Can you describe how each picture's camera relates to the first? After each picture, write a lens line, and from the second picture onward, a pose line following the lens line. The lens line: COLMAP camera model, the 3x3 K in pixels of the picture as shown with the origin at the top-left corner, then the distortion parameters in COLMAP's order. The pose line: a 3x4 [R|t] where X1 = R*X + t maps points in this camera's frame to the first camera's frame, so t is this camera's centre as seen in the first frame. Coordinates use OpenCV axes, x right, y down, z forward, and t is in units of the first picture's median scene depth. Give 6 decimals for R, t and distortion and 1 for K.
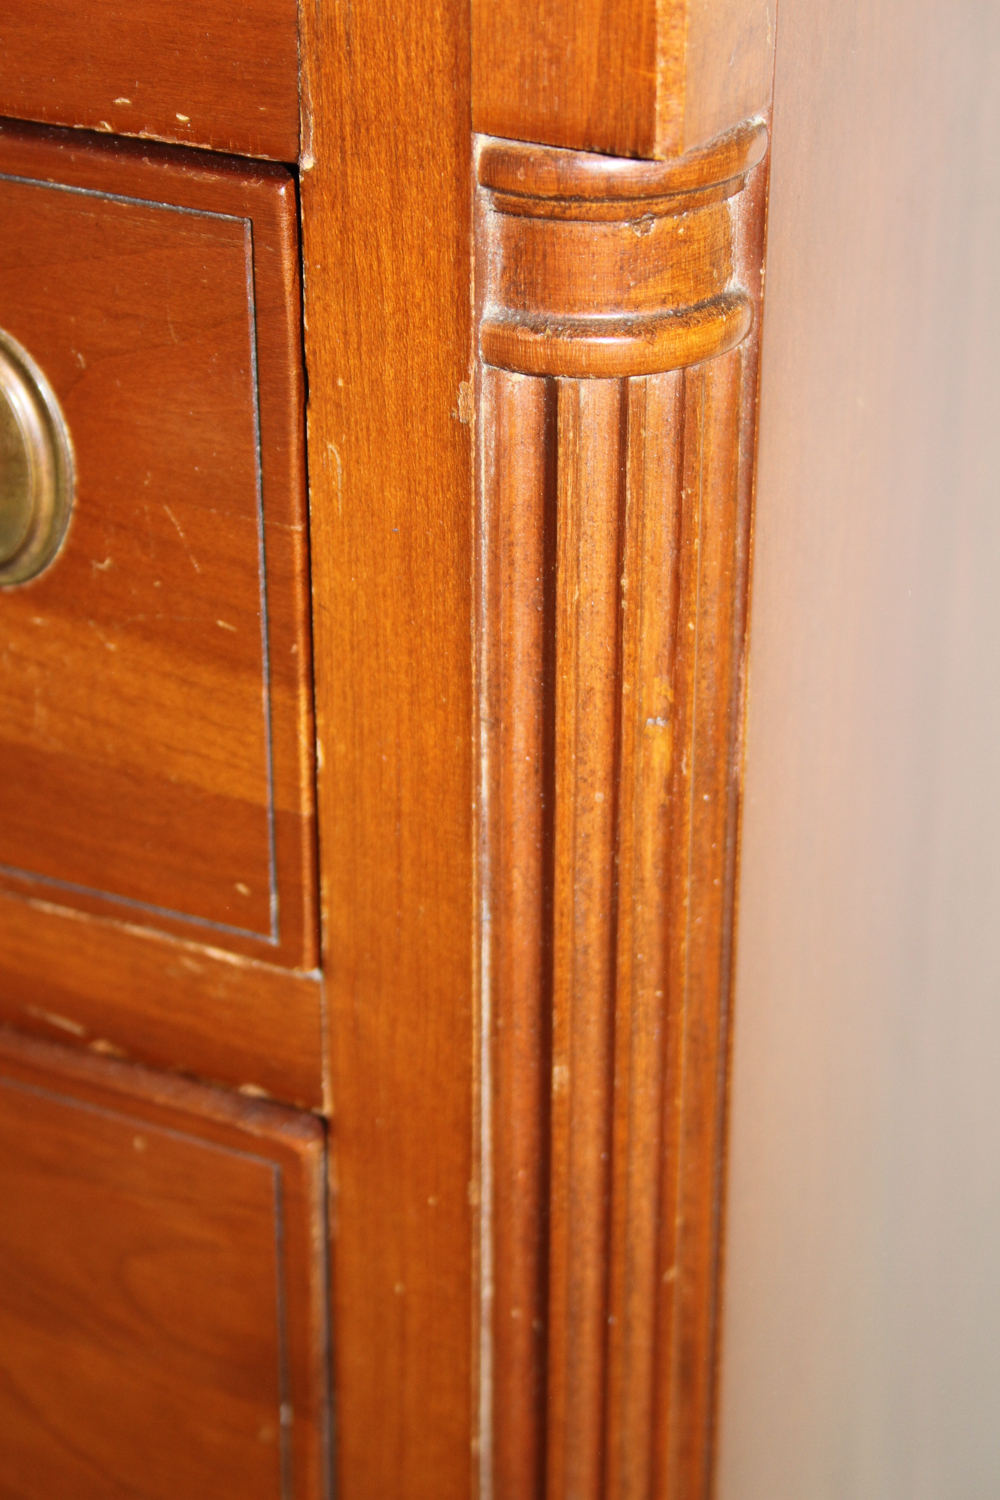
lens RADIAL K [[3404.7, 0, 500.0], [0, 3404.7, 750.0], [0, 0, 1]] dist [0.049418, 0.230243]
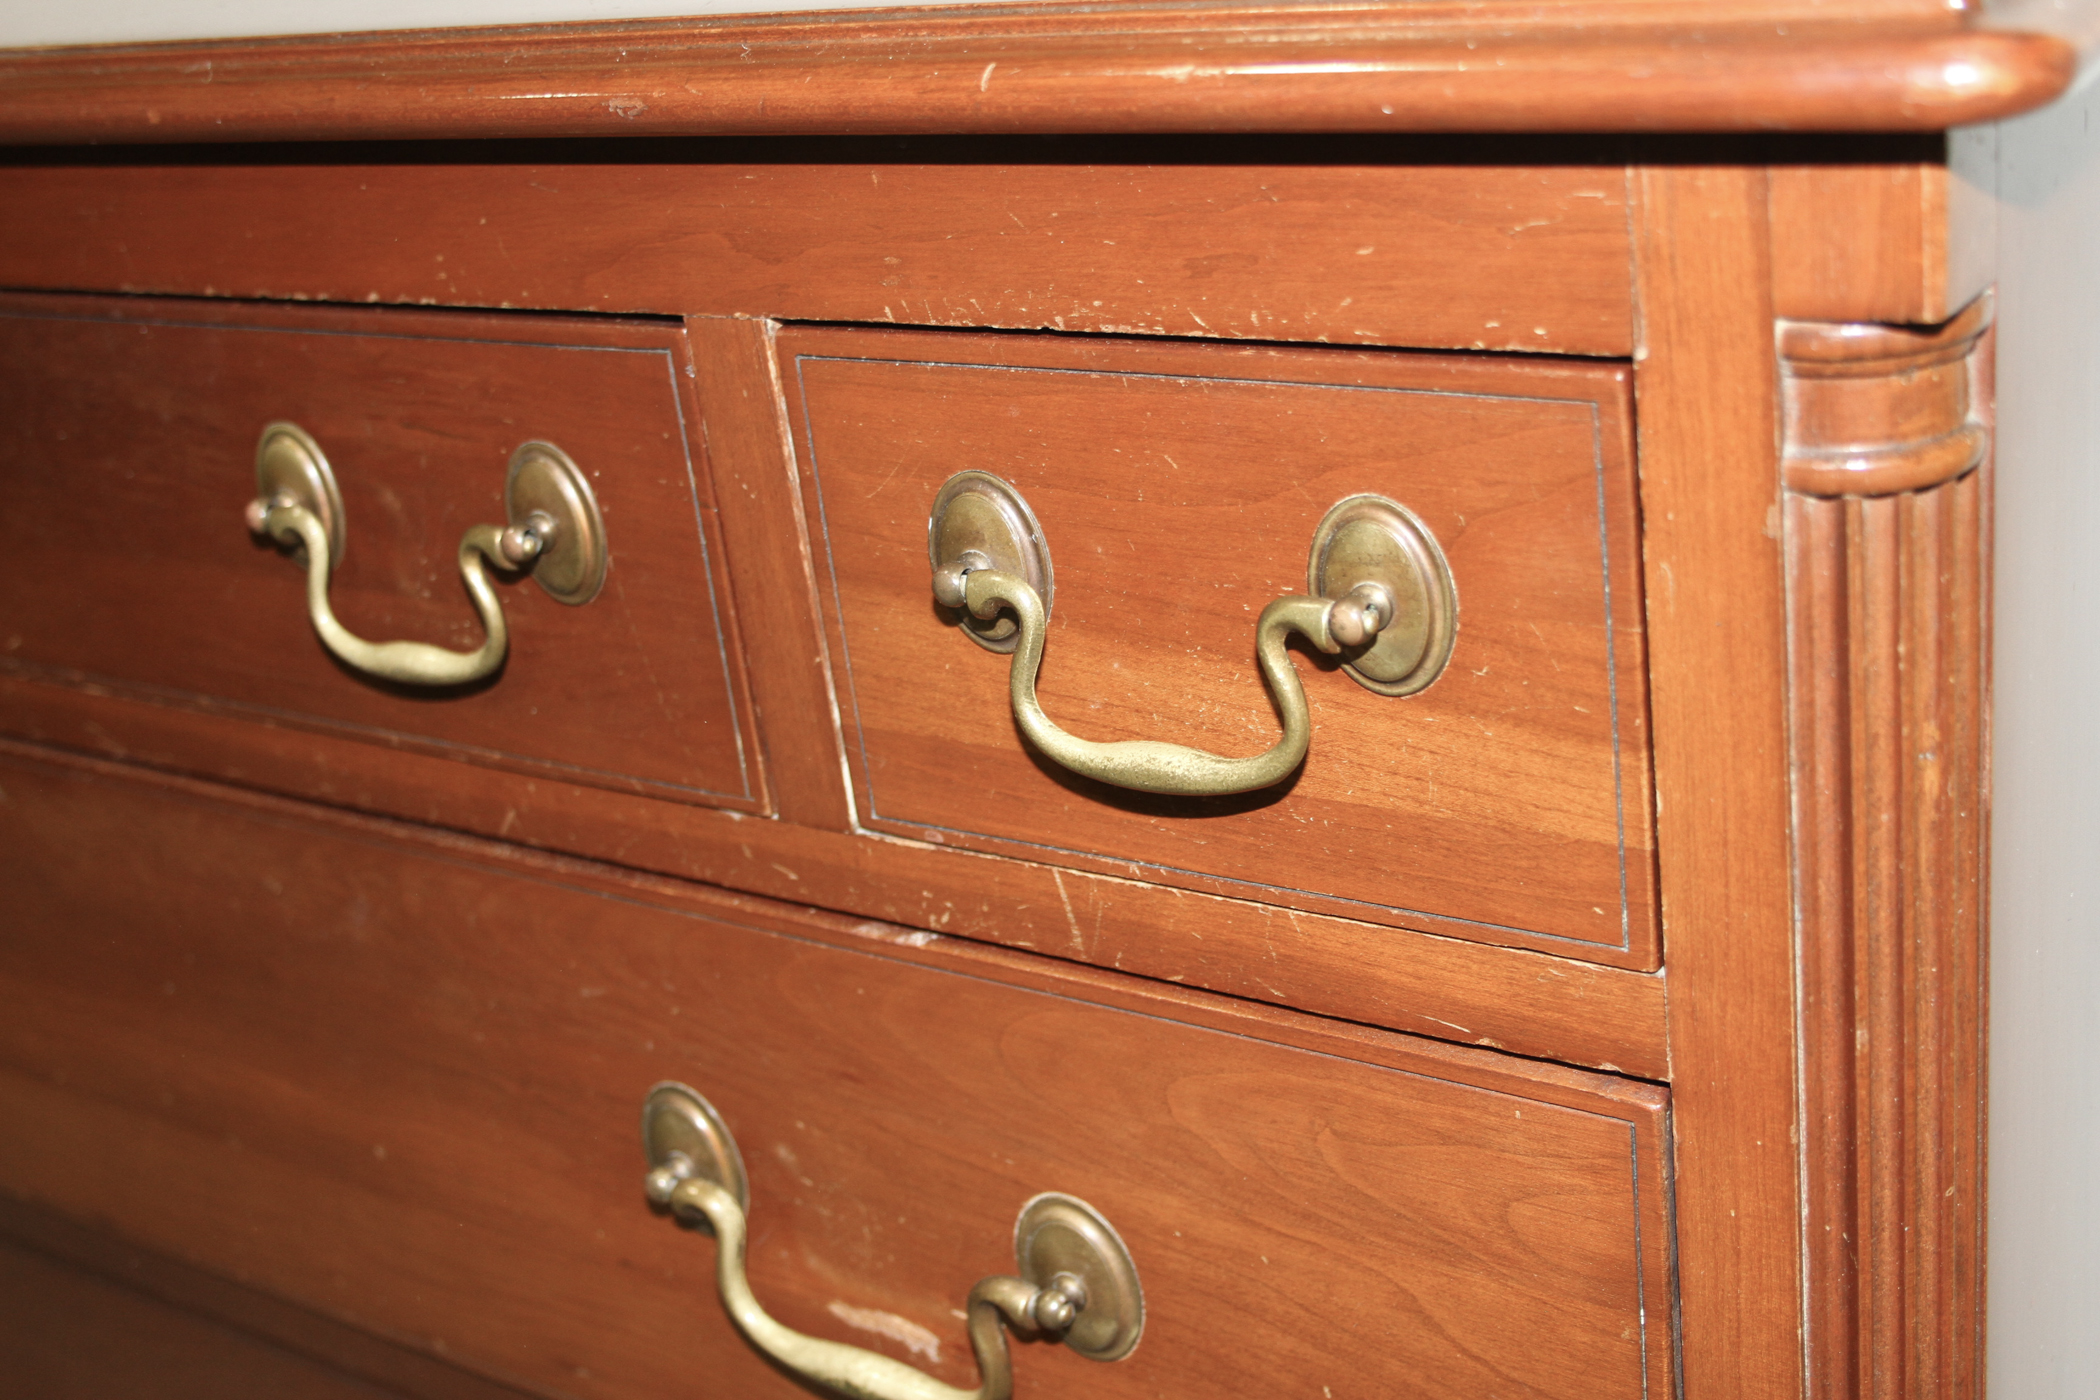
lens RADIAL K [[2629.7, 0, 1050.0], [0, 2629.7, 700.0], [0, 0, 1]] dist [-0.055370, 0.008365]
pose [[0.983603, -0.075051, -0.163992, -0.117230], [0.062538, 0.994817, -0.080181, 0.029124], [0.169160, 0.068610, 0.983198, -0.040640]]
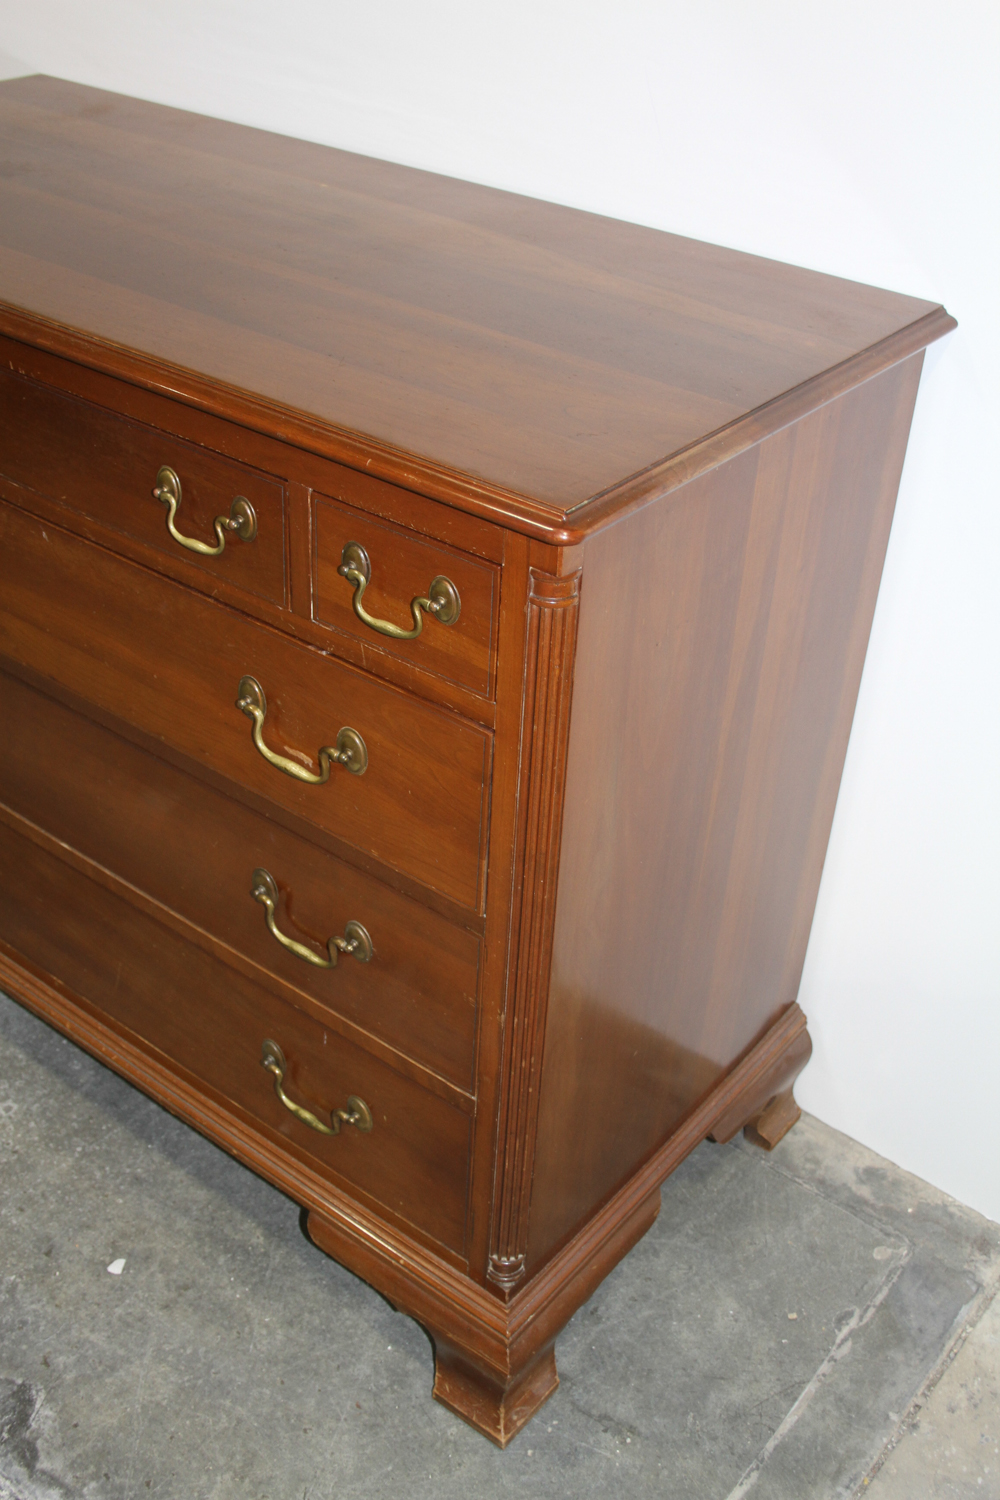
lens RADIAL K [[1619.7, 0, 500.0], [0, 1619.7, 750.0], [0, 0, 1]] dist [-0.056007, 0.007448]
pose [[0.980146, 0.142308, -0.138064, 0.334225], [-0.126894, 0.985262, 0.114704, -0.163384], [0.152352, -0.094907, 0.983759, -1.599624]]
